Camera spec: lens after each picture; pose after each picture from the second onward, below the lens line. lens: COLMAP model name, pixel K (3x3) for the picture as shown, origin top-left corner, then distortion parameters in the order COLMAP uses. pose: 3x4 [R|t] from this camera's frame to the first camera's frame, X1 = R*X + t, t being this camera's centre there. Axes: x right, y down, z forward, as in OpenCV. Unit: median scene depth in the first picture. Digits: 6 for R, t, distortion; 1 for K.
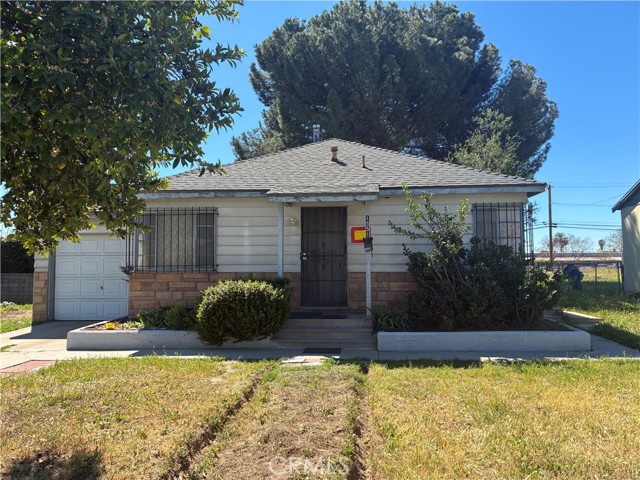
lens RADIAL K [[484.8, 0, 319.7], [0, 484.8, 239.8], [0, 0, 1]] dist [0.011029, -0.000390]
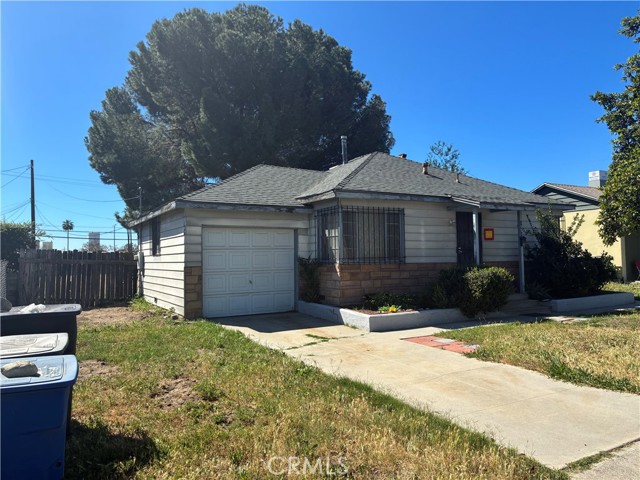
lens RADIAL K [[484.8, 0, 319.2], [0, 484.8, 238.5], [0, 0, 1]] dist [0.011029, -0.000390]
pose [[0.842366, 0.016141, 0.538664, -1.031385], [-0.015945, 0.999860, -0.005025, 0.015920], [-0.538670, -0.004356, 0.842505, 0.109881]]
